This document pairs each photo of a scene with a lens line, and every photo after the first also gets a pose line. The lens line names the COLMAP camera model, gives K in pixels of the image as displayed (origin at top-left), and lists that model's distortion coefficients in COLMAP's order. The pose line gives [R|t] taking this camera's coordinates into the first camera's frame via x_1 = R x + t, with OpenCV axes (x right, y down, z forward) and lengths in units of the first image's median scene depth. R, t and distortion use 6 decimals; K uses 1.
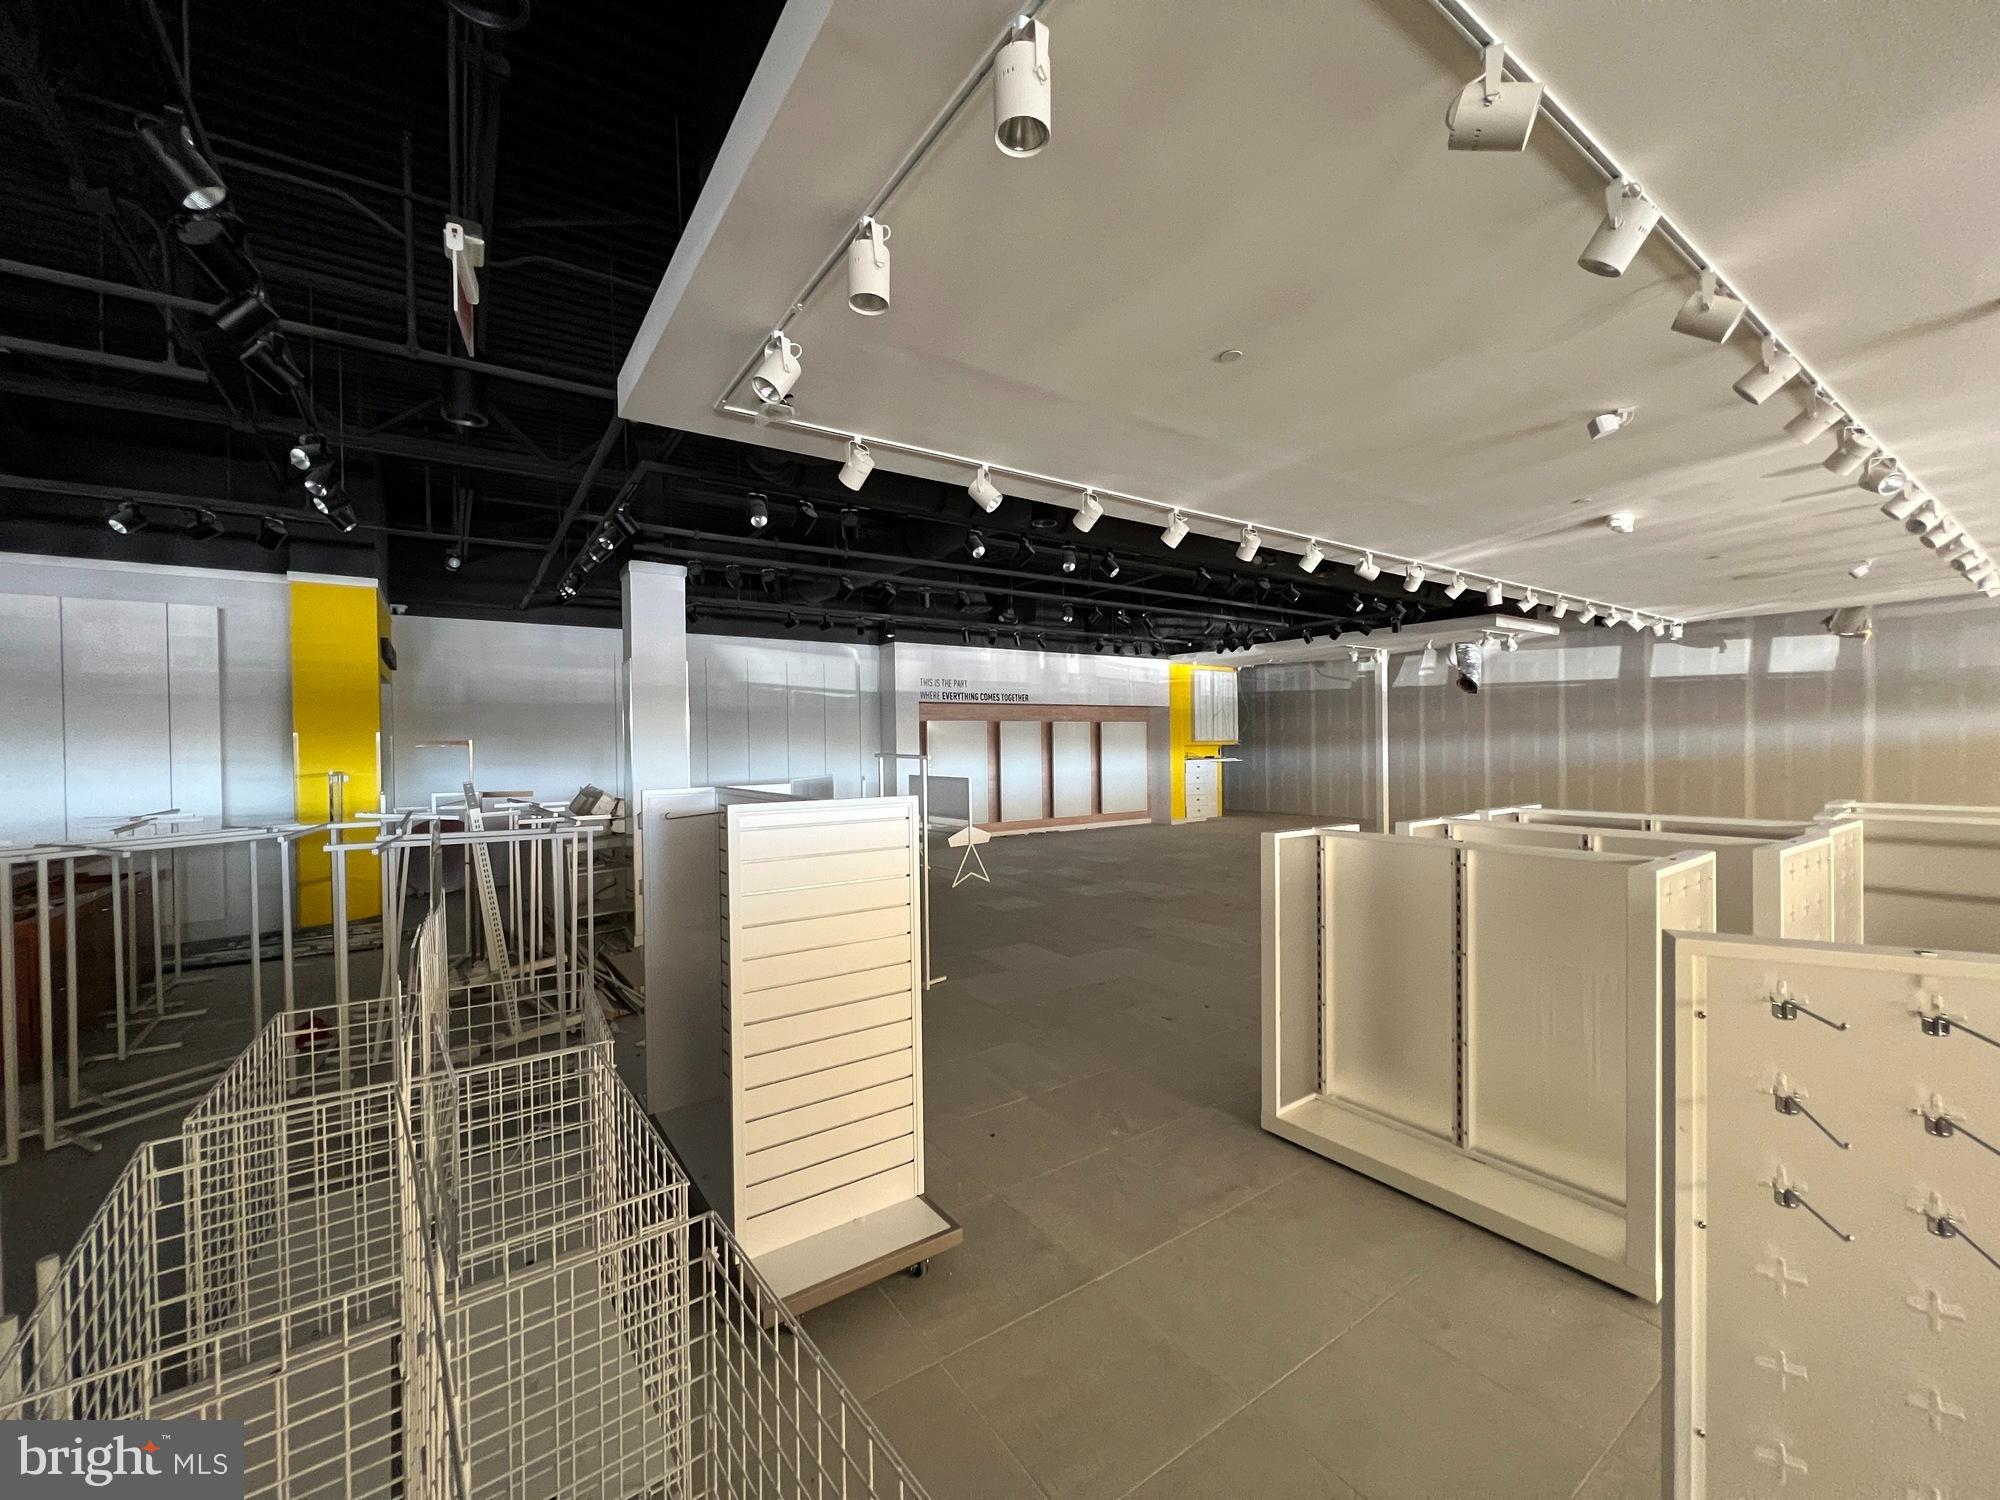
lens RADIAL K [[800.2, 0, 997.4], [0, 800.2, 751.1], [0, 0, 1]] dist [-0.002446, -0.000081]
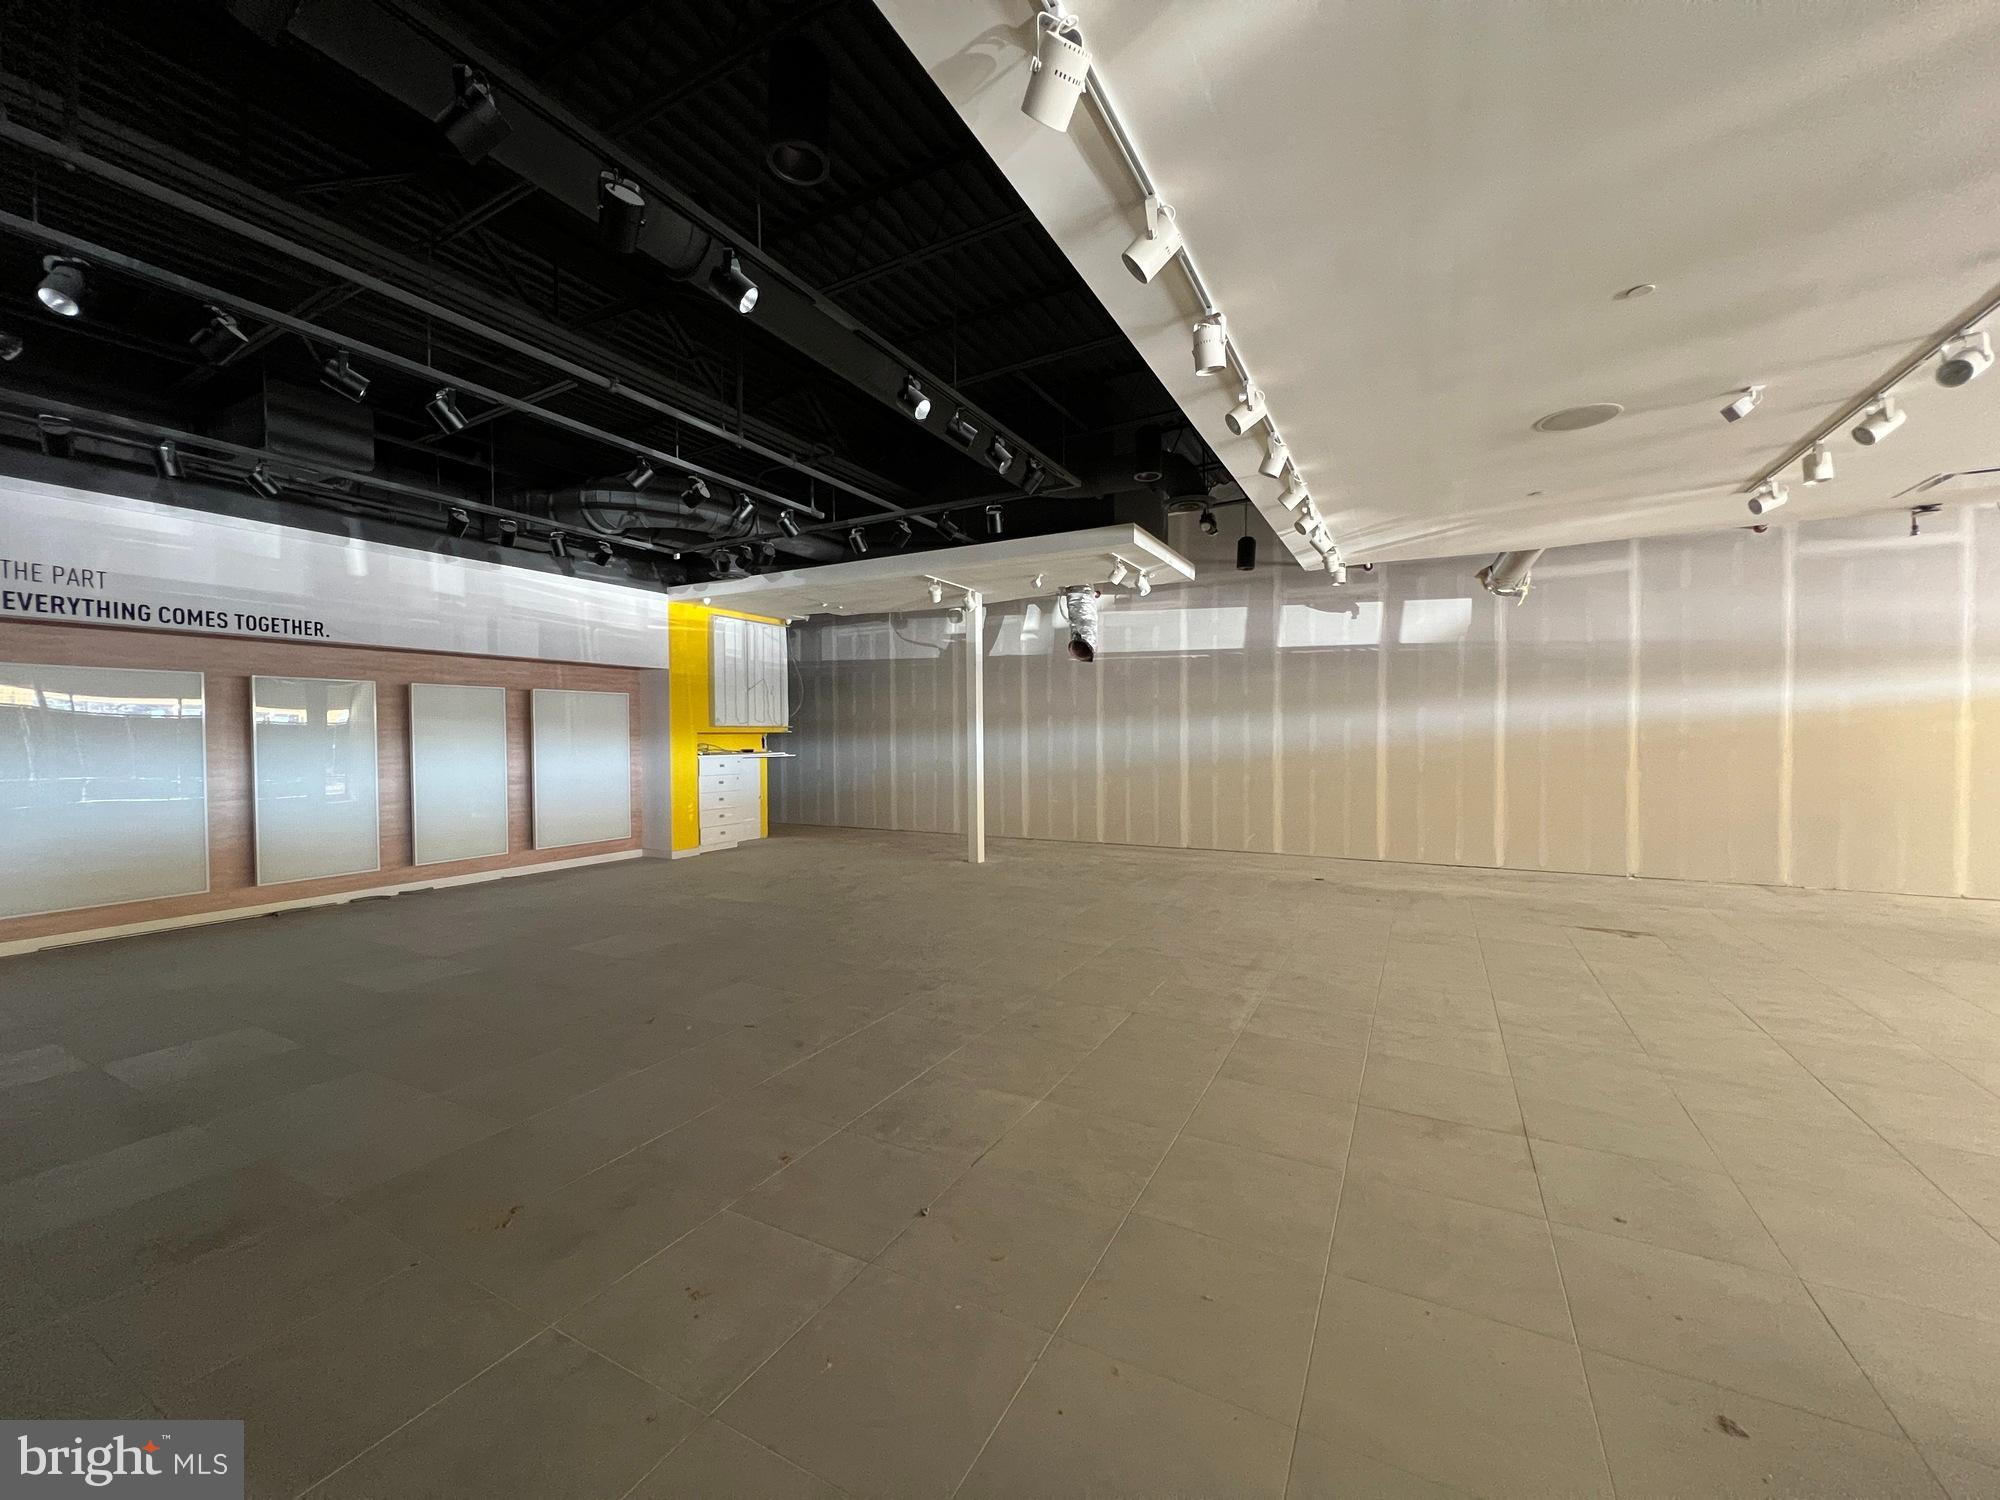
lens RADIAL K [[800.2, 0, 997.4], [0, 800.2, 751.1], [0, 0, 1]] dist [-0.002446, -0.000081]
pose [[0.892385, -0.002644, 0.451267, 0.170202], [0.000581, 0.999989, 0.004709, 0.005594], [-0.451274, -0.003940, 0.892377, 0.342662]]
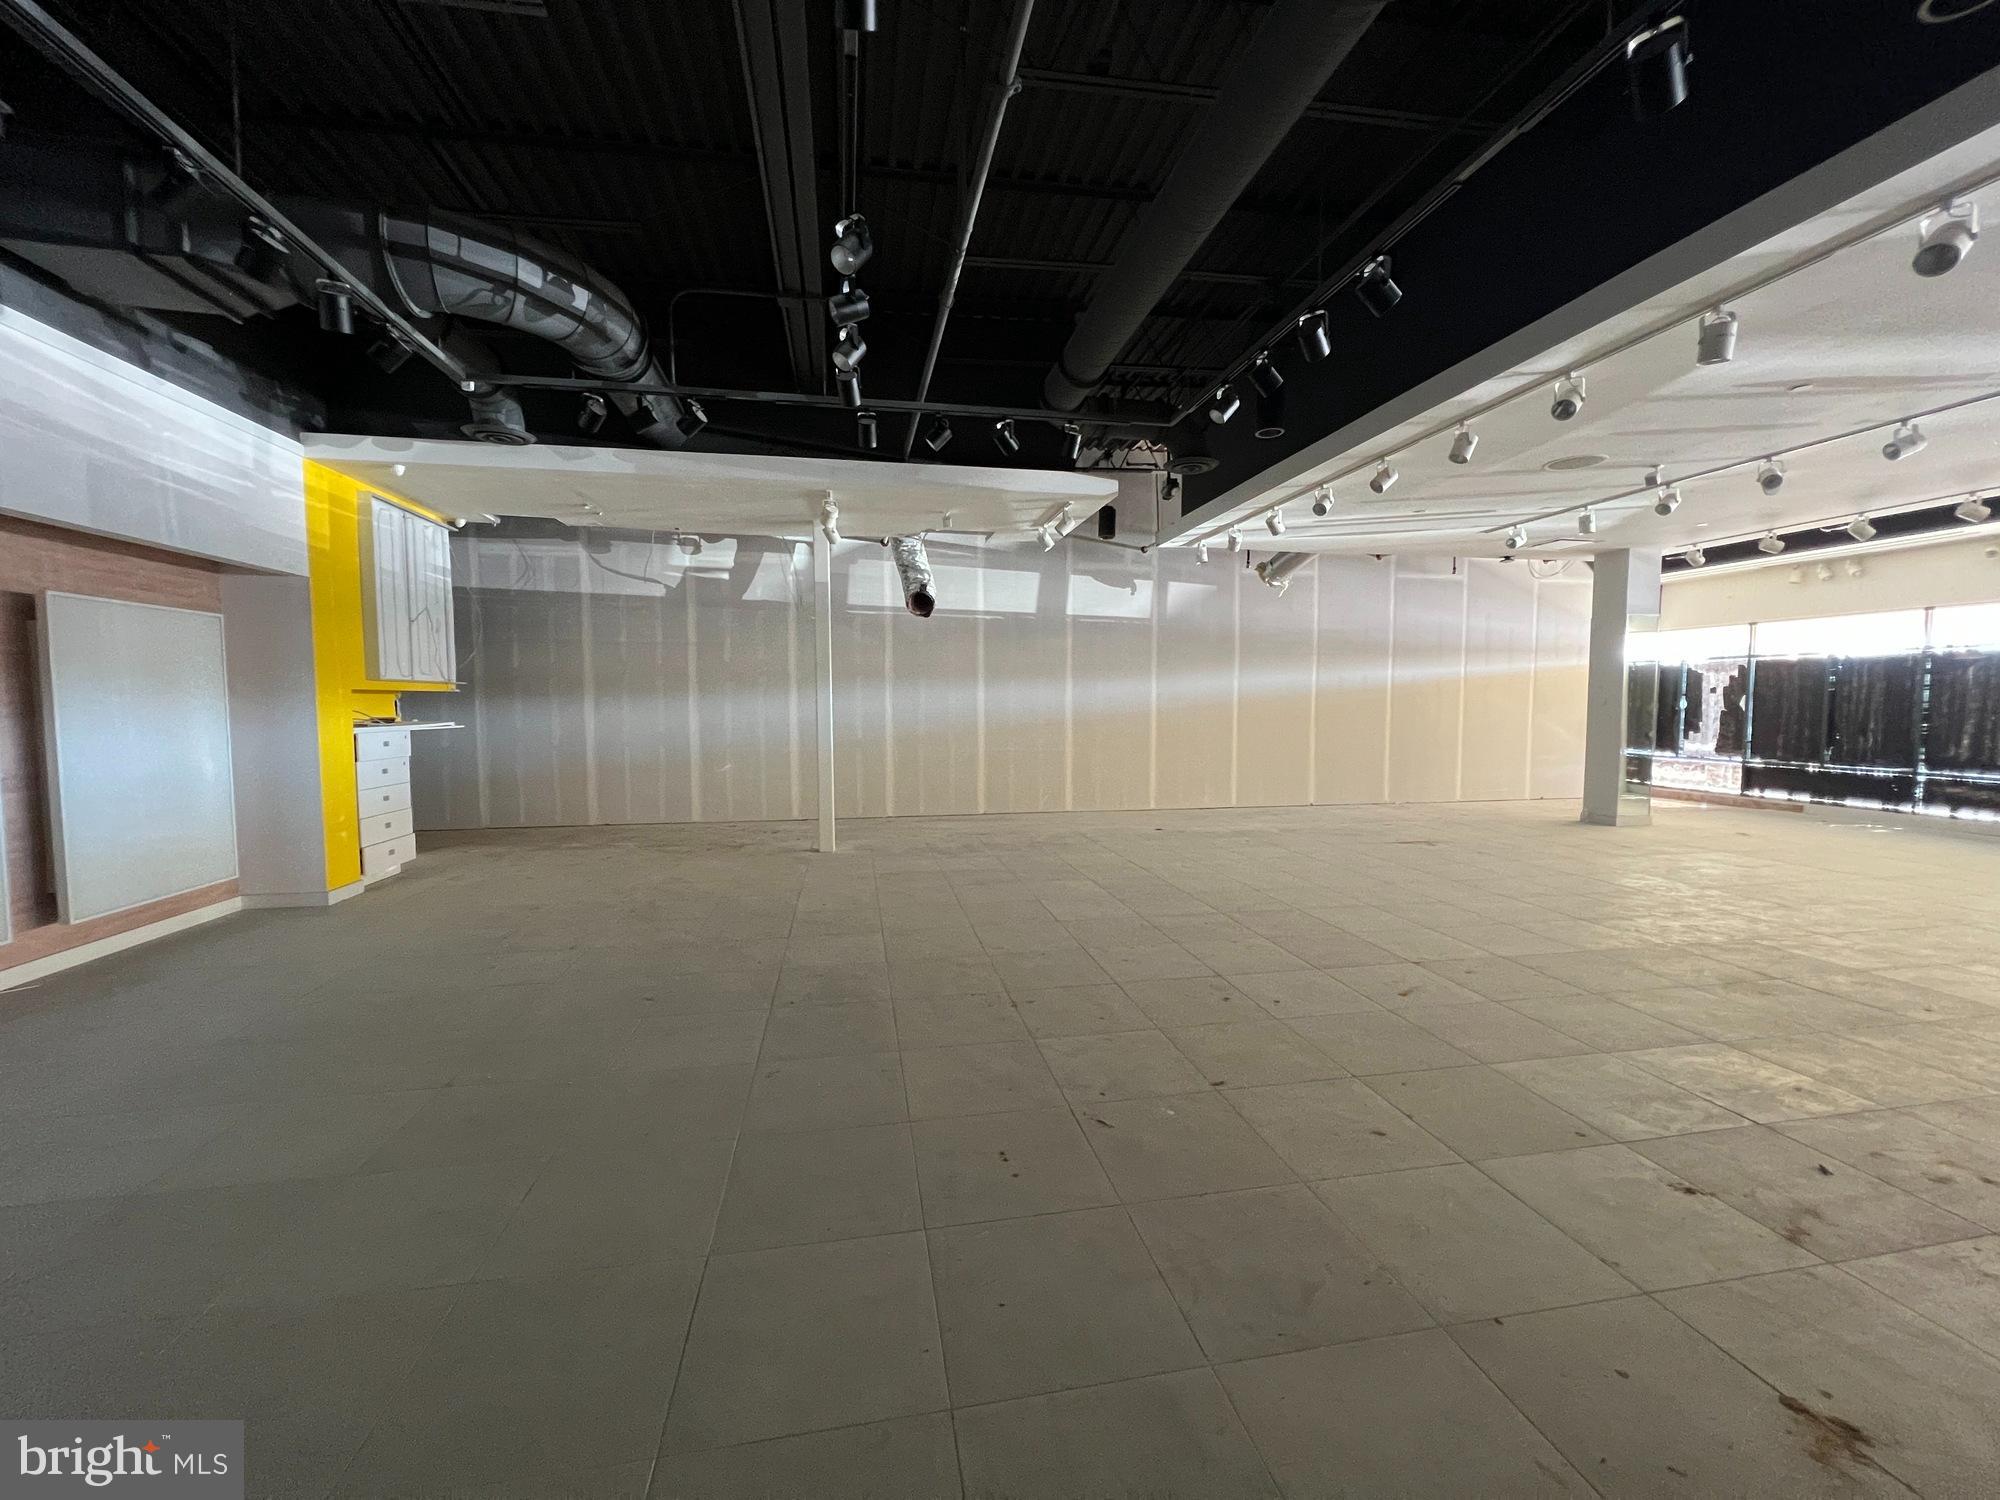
lens RADIAL K [[800.2, 0, 997.4], [0, 800.2, 751.1], [0, 0, 1]] dist [-0.002446, -0.000081]
pose [[0.403816, -0.047224, 0.913621, 0.010912], [0.006979, 0.998797, 0.048542, 0.006563], [-0.914814, -0.013226, 0.403660, 0.603006]]
